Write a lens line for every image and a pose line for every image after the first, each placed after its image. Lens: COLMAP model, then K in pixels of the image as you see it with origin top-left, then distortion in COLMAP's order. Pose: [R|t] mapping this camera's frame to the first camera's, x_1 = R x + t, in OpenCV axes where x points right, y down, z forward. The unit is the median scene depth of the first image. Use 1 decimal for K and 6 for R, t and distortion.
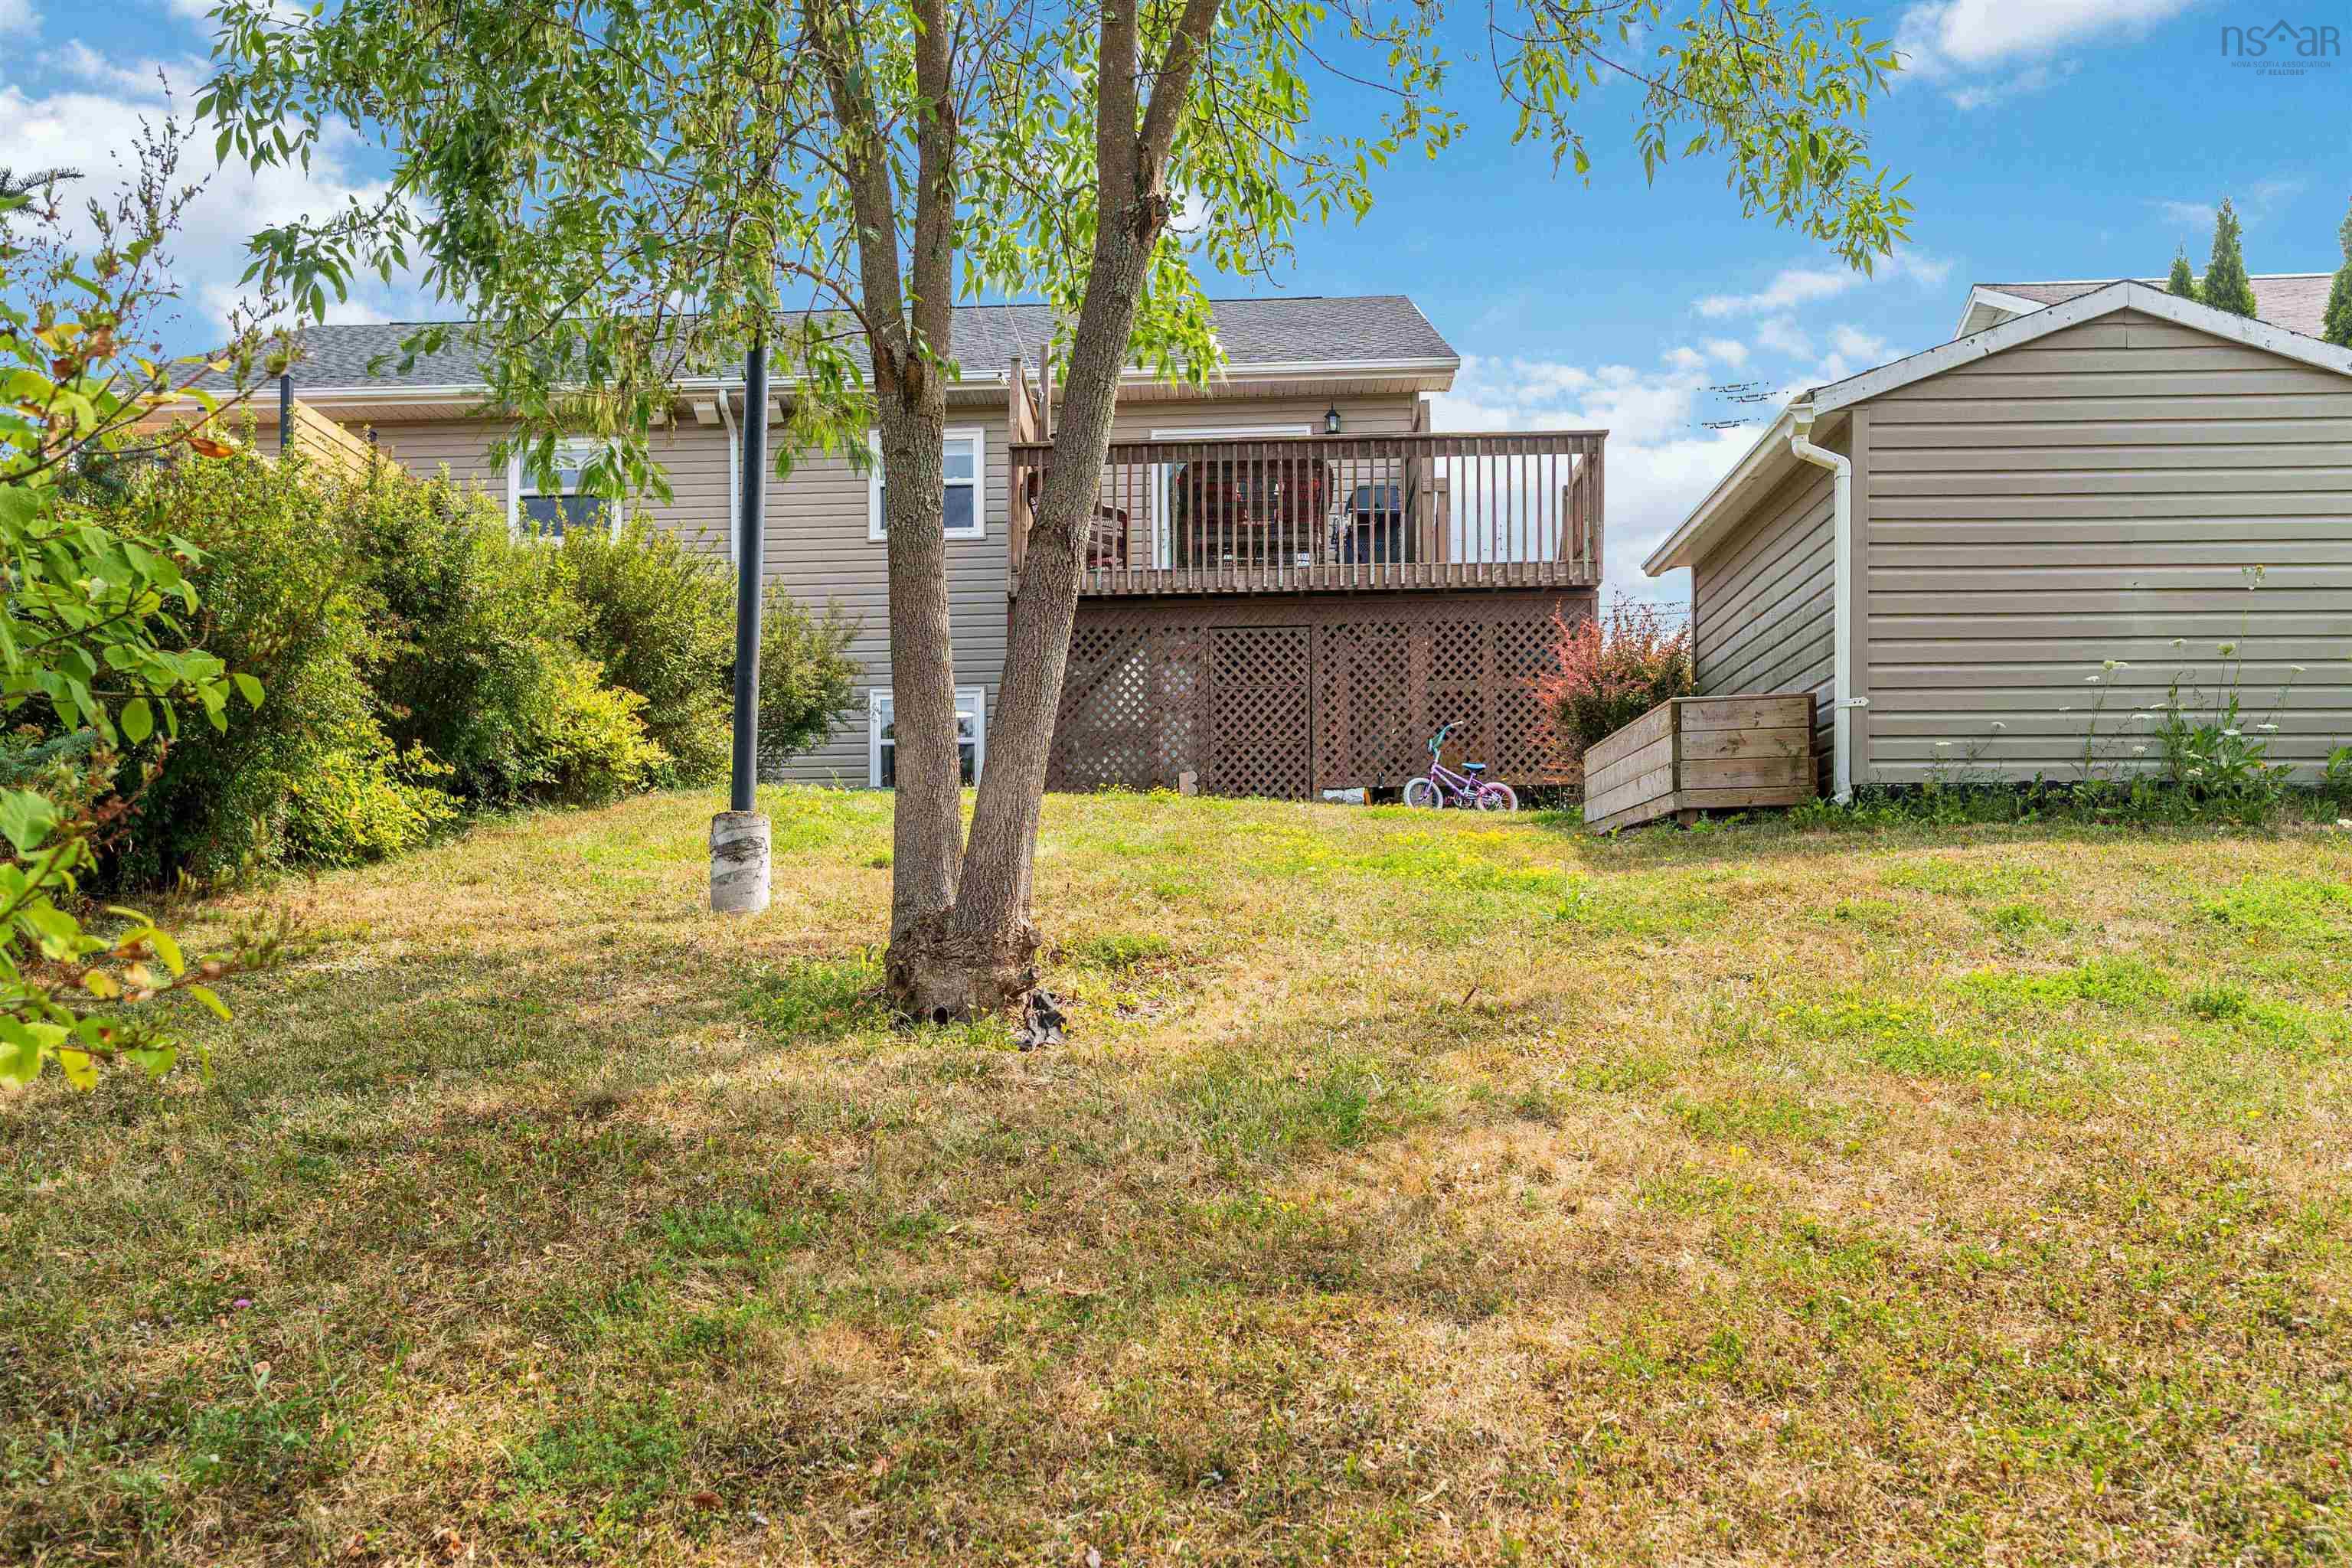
lens RADIAL K [[1769.5, 0, 1127.6], [0, 1769.5, 965.0], [0, 0, 1]] dist [0.001397, 0.002641]
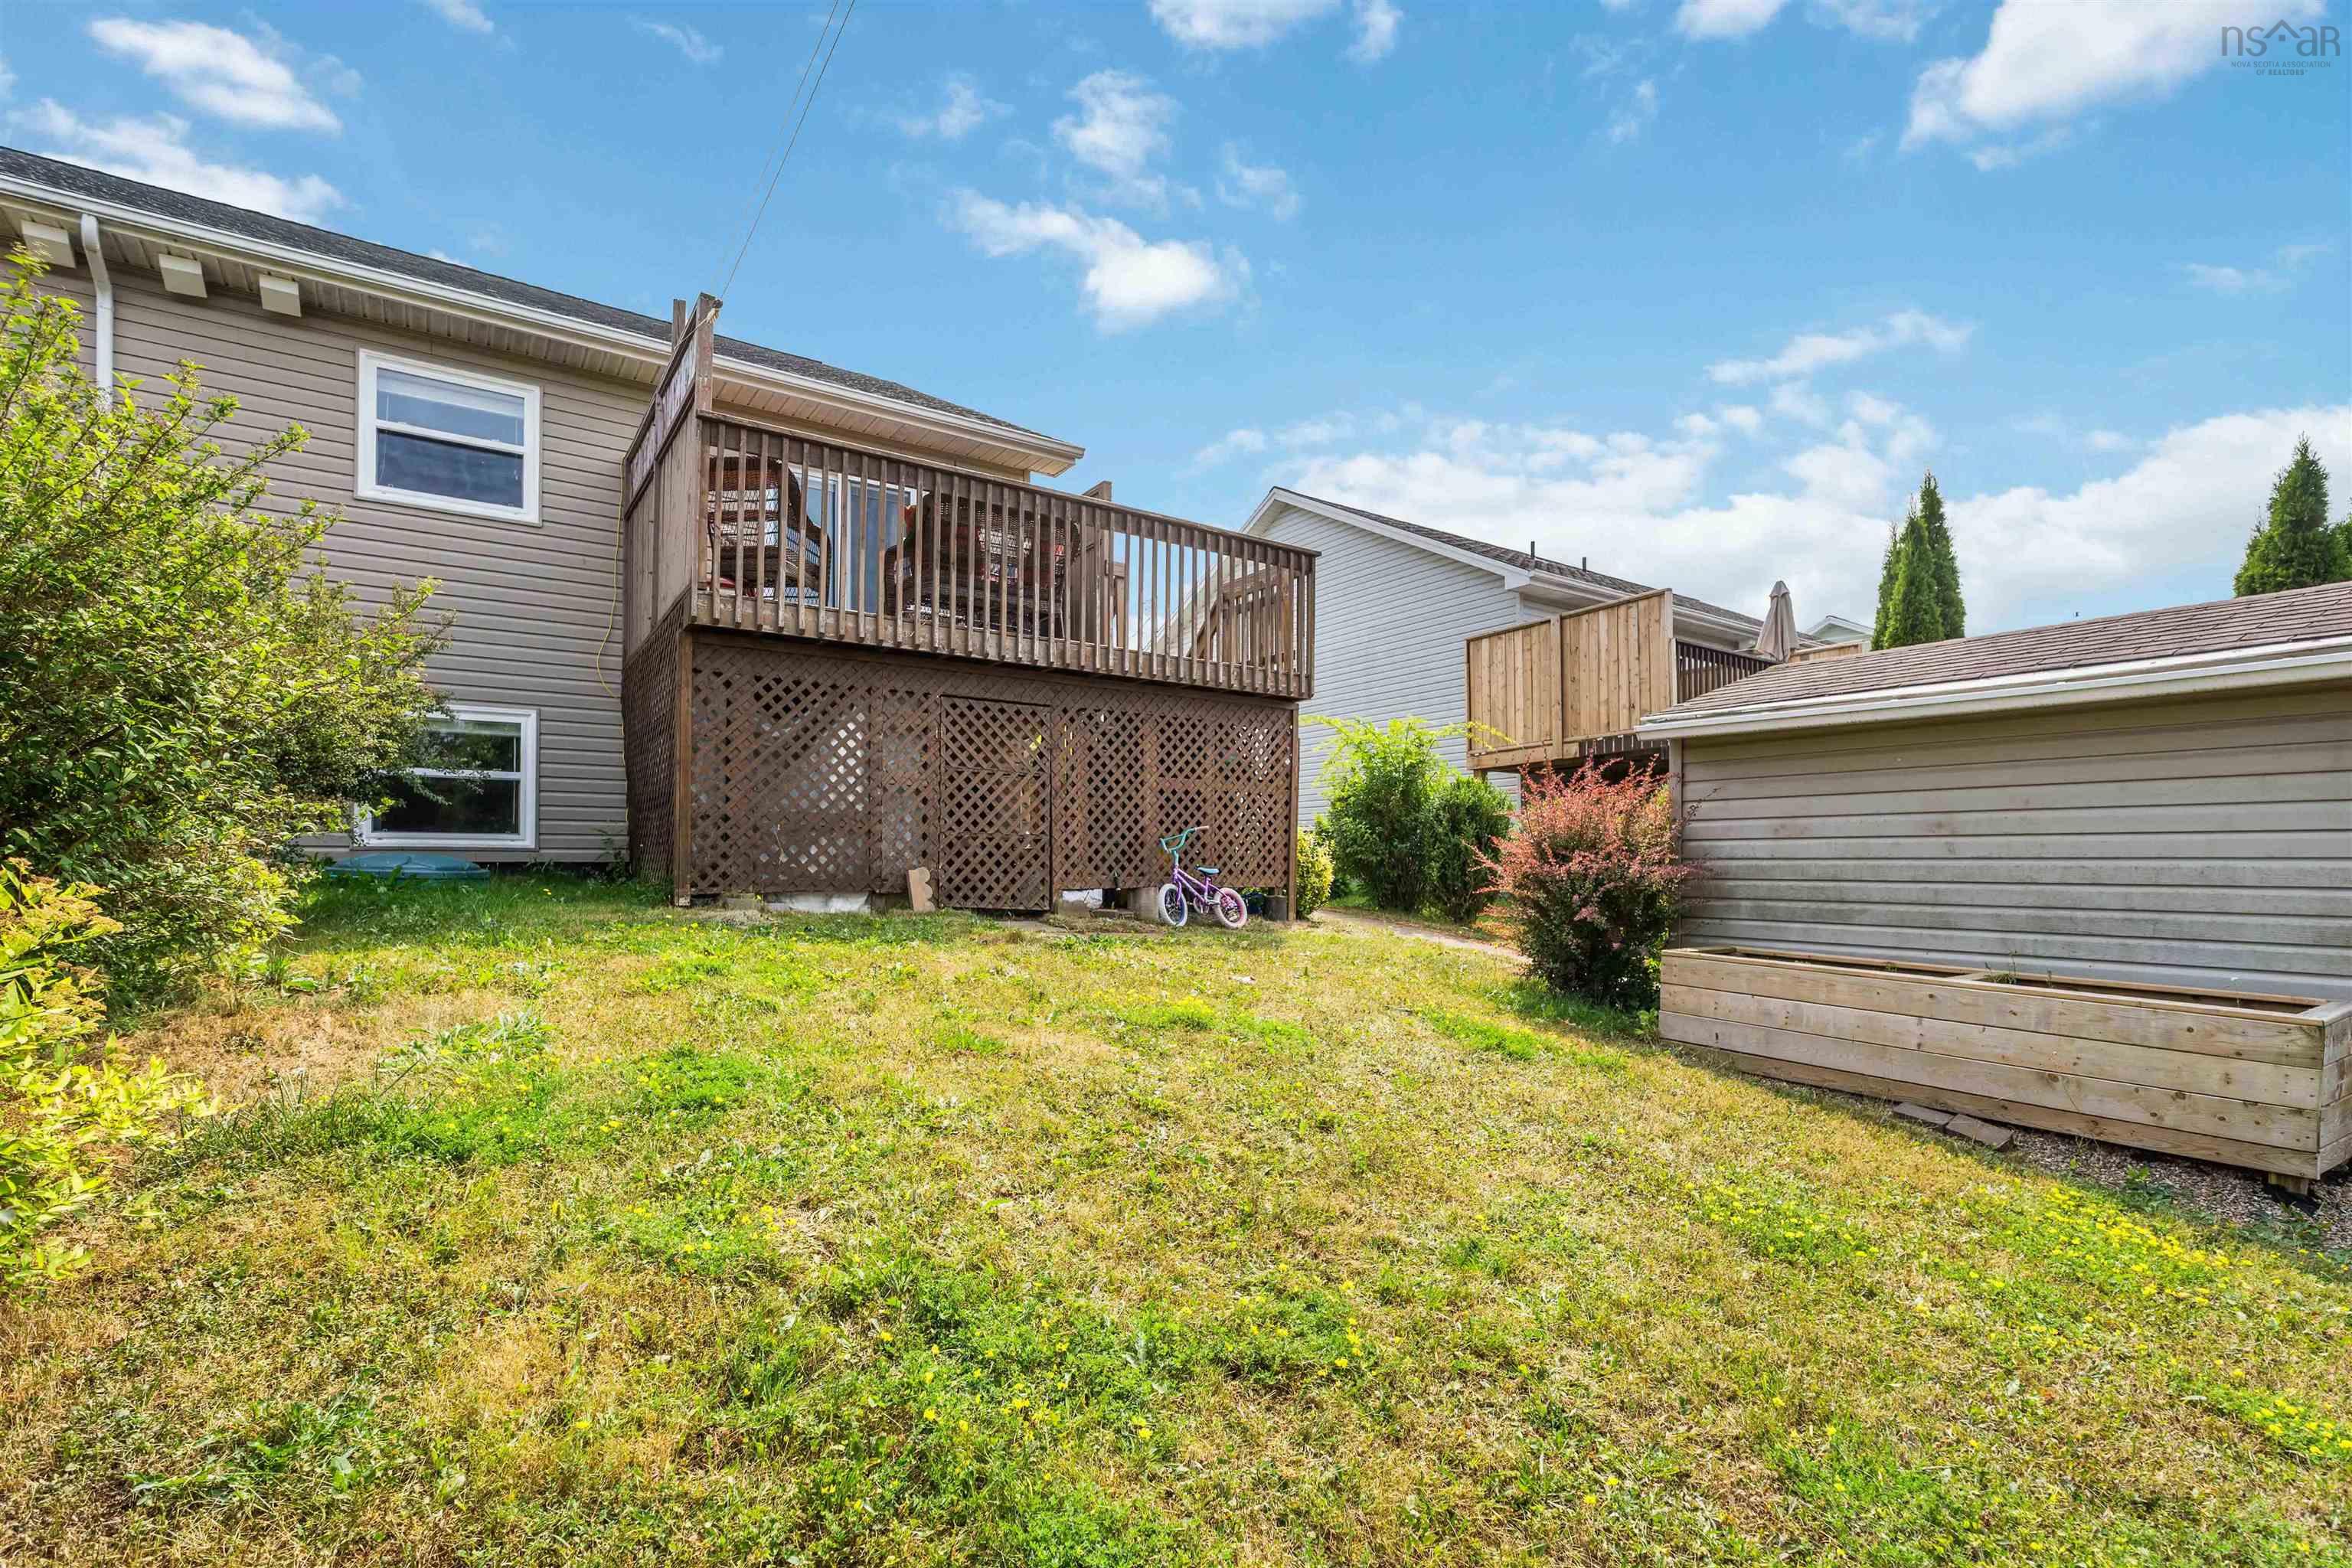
lens RADIAL K [[1055.8, 0, 1158.1], [0, 1055.8, 860.5], [0, 0, 1]] dist [-0.005765, -0.000007]
pose [[0.797374, 0.013943, 0.603324, -0.173288], [-0.019652, 0.999803, 0.002868, -0.116869], [-0.603165, -0.014143, 0.797491, 0.543780]]
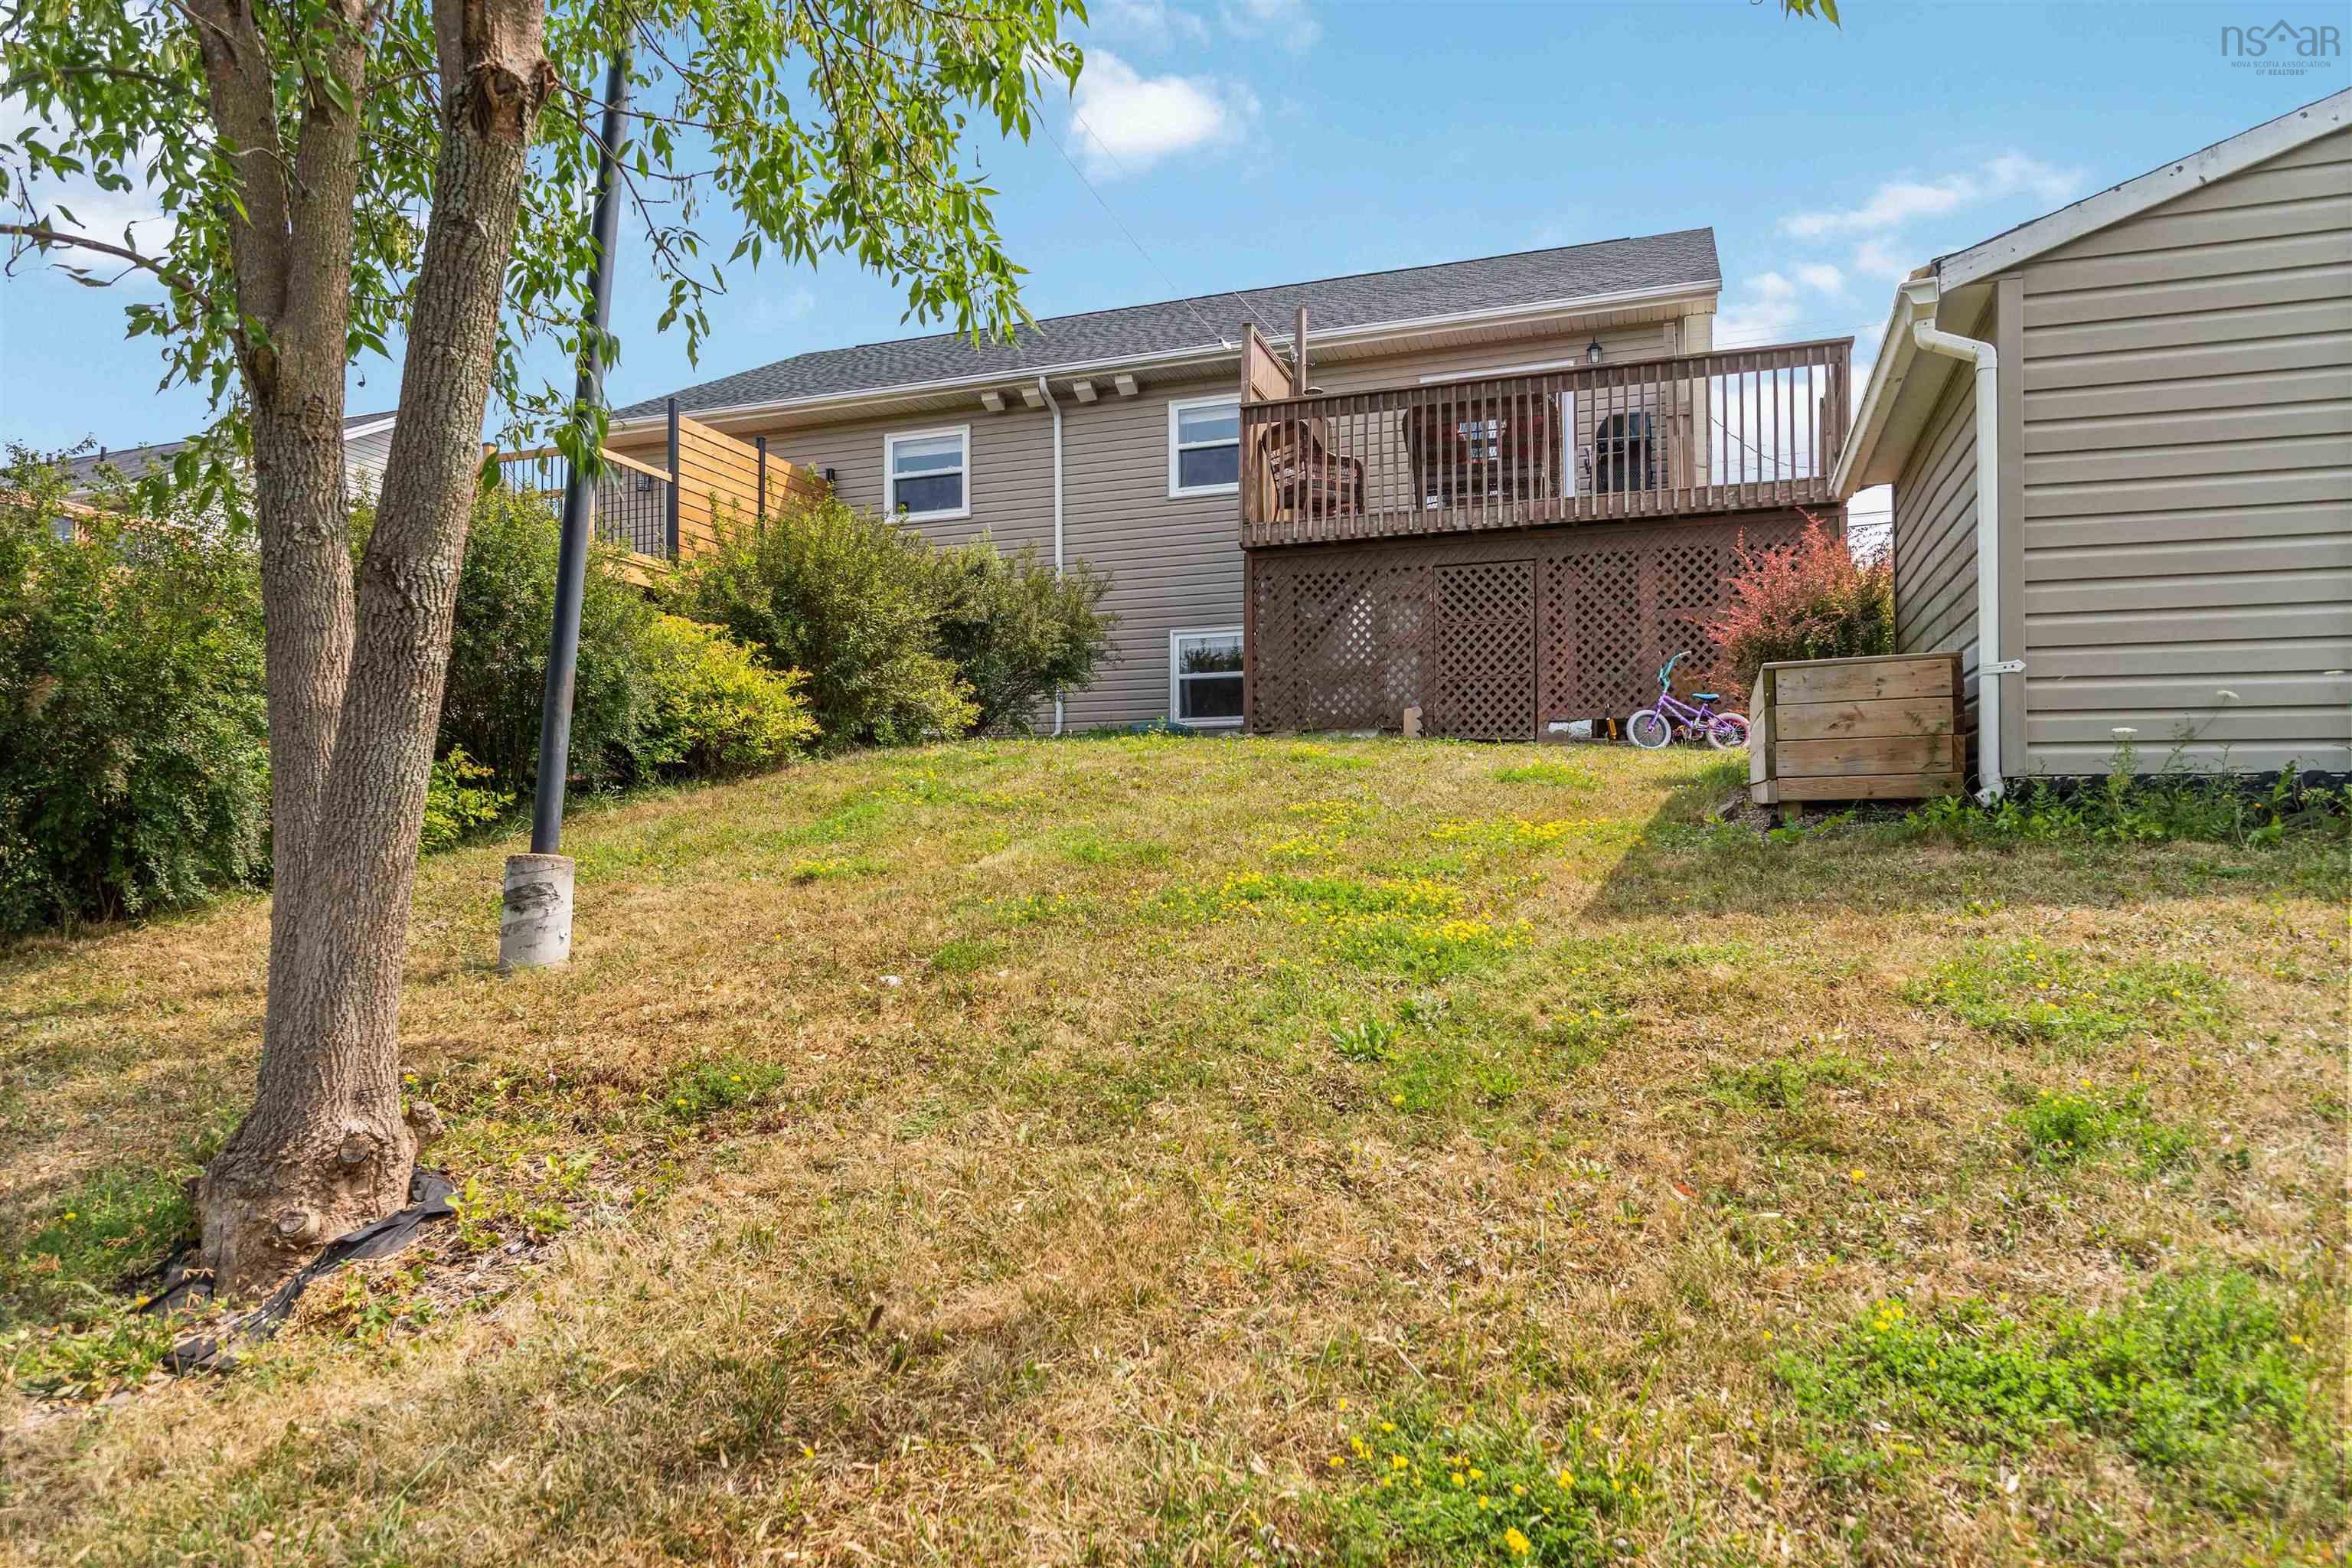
lens RADIAL K [[1408.2, 0, 1163.9], [0, 1408.2, 793.9], [0, 0, 1]] dist [0.003228, -0.003244]
pose [[0.957956, -0.005350, -0.286866, 0.130286], [0.000843, 0.999874, -0.015830, -0.046337], [0.286915, 0.014923, 0.957840, 0.176723]]
